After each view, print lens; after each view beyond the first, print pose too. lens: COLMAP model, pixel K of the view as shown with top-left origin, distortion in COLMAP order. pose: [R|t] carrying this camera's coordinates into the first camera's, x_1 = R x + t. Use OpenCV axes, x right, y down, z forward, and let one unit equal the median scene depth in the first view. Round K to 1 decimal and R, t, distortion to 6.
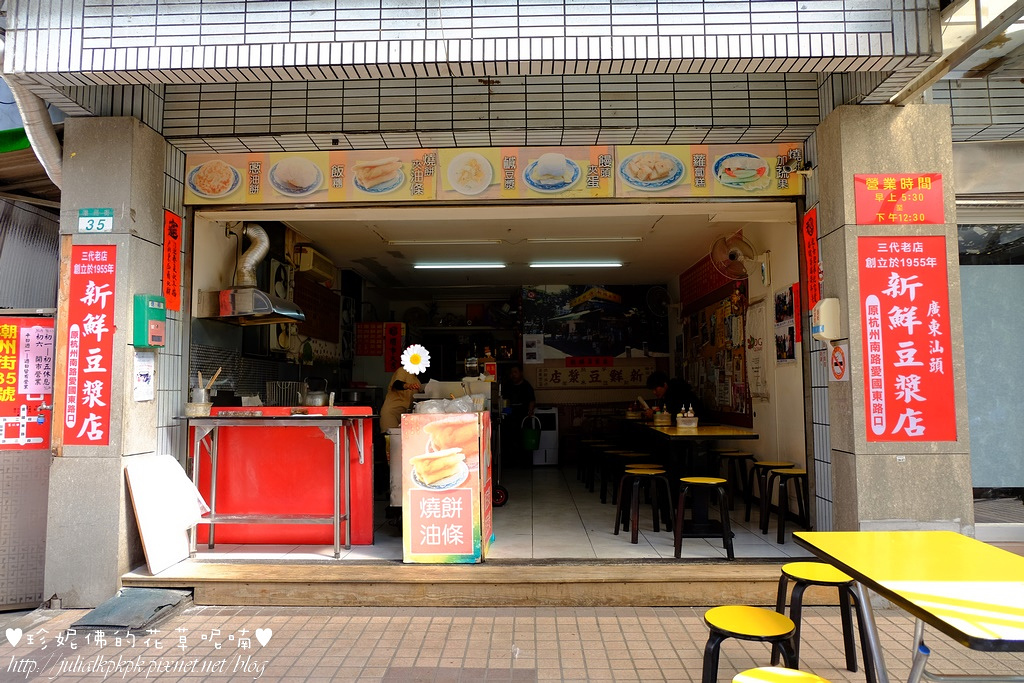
lens RADIAL K [[698.4, 0, 514.3], [0, 698.4, 333.4], [0, 0, 1]] dist [0.022352, 0.005905]
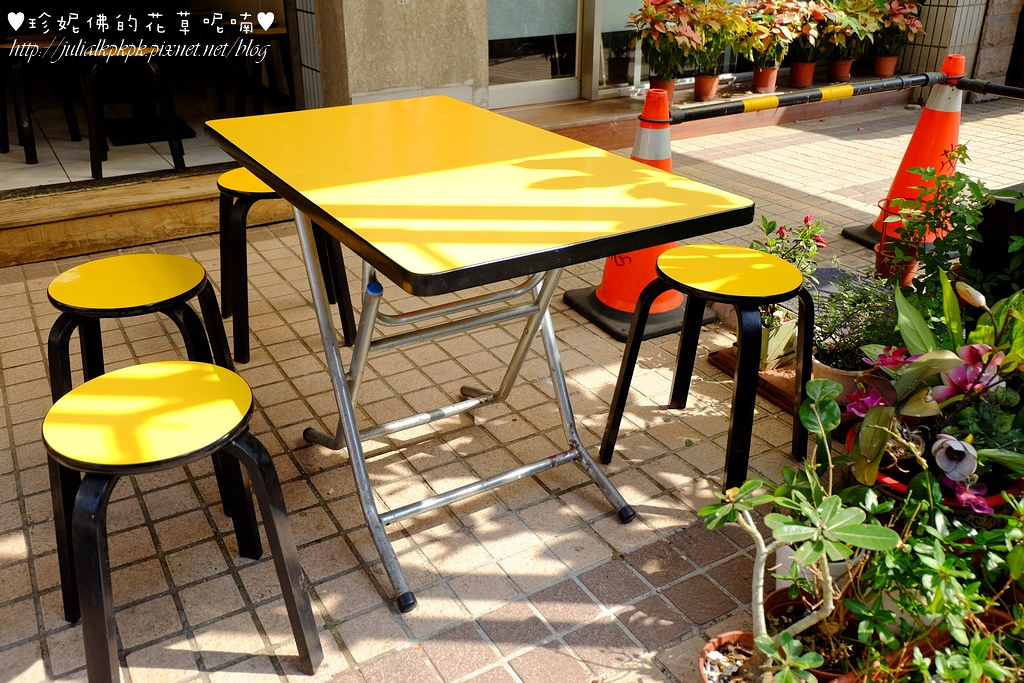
lens RADIAL K [[862.0, 0, 510.2], [0, 862.0, 340.0], [0, 0, 1]] dist [0.012983, 0.012873]
pose [[0.844961, -0.223416, 0.485928, 0.148554], [-0.046604, 0.874356, 0.483043, 0.054994], [-0.532793, -0.430799, 0.728385, 0.177167]]
